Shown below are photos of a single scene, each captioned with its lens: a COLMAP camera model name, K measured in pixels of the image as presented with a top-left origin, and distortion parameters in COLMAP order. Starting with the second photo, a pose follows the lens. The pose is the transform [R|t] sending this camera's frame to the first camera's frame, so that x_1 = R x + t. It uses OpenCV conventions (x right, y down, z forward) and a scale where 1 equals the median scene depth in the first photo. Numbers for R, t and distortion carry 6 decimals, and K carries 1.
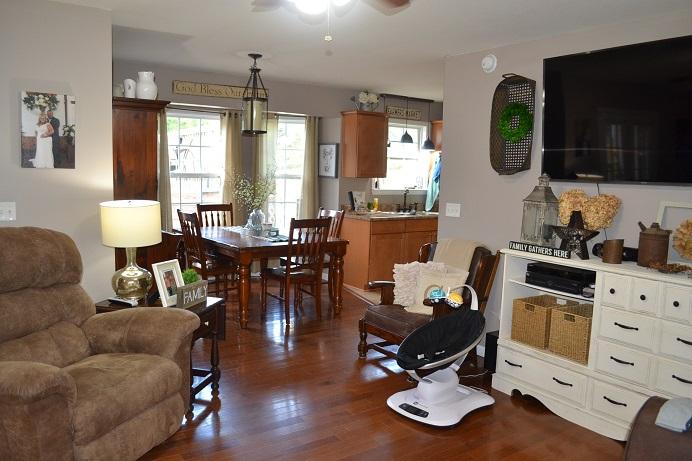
lens RADIAL K [[553.4, 0, 344.7], [0, 553.4, 234.5], [0, 0, 1]] dist [-0.081291, 0.006914]
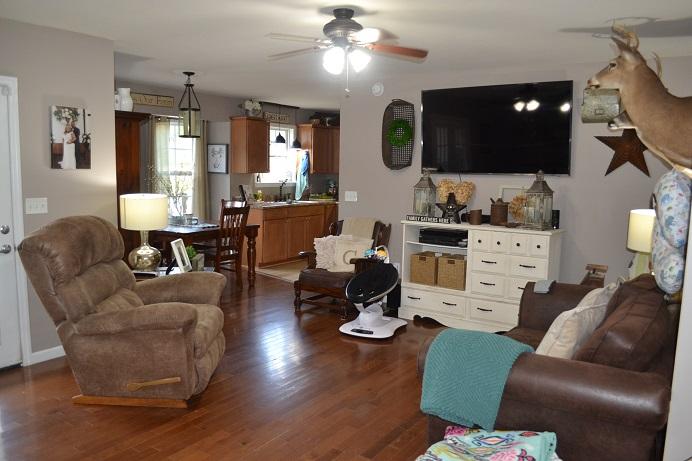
lens RADIAL K [[553.4, 0, 344.7], [0, 553.4, 234.5], [0, 0, 1]] dist [-0.081291, 0.006914]
pose [[0.935159, -0.051994, 0.350391, -0.386689], [0.047971, 0.998645, 0.020157, 0.027224], [-0.350964, -0.002041, 0.936387, -0.334998]]
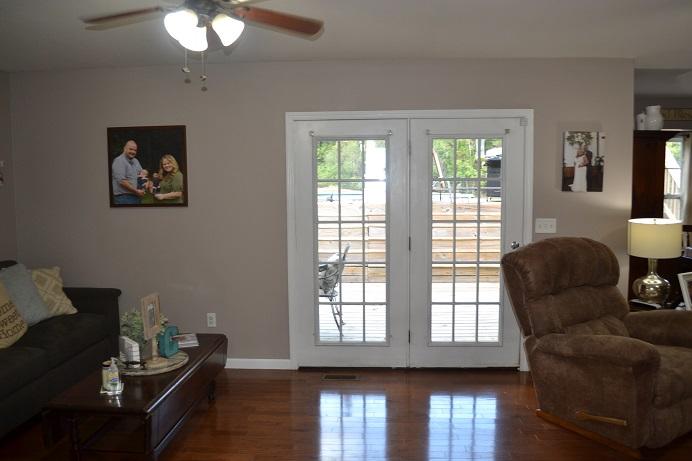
lens RADIAL K [[553.4, 0, 344.7], [0, 553.4, 234.5], [0, 0, 1]] dist [-0.081291, 0.006914]
pose [[0.778487, 0.024089, -0.627198, -0.176269], [-0.048103, 0.998614, -0.021353, 0.026941], [0.625815, 0.046793, 0.778567, -0.294537]]
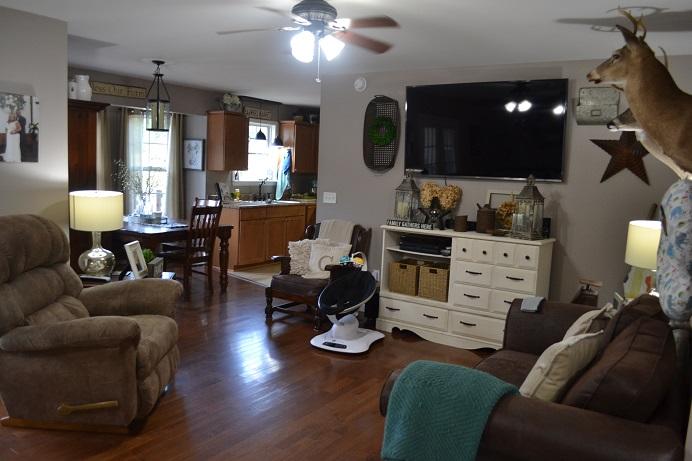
lens RADIAL K [[553.4, 0, 344.7], [0, 553.4, 234.5], [0, 0, 1]] dist [-0.081291, 0.006914]
pose [[0.929673, -0.032300, 0.366967, -0.313652], [0.026208, 0.999424, 0.021574, 0.017589], [-0.367452, -0.010439, 0.929984, -0.248848]]
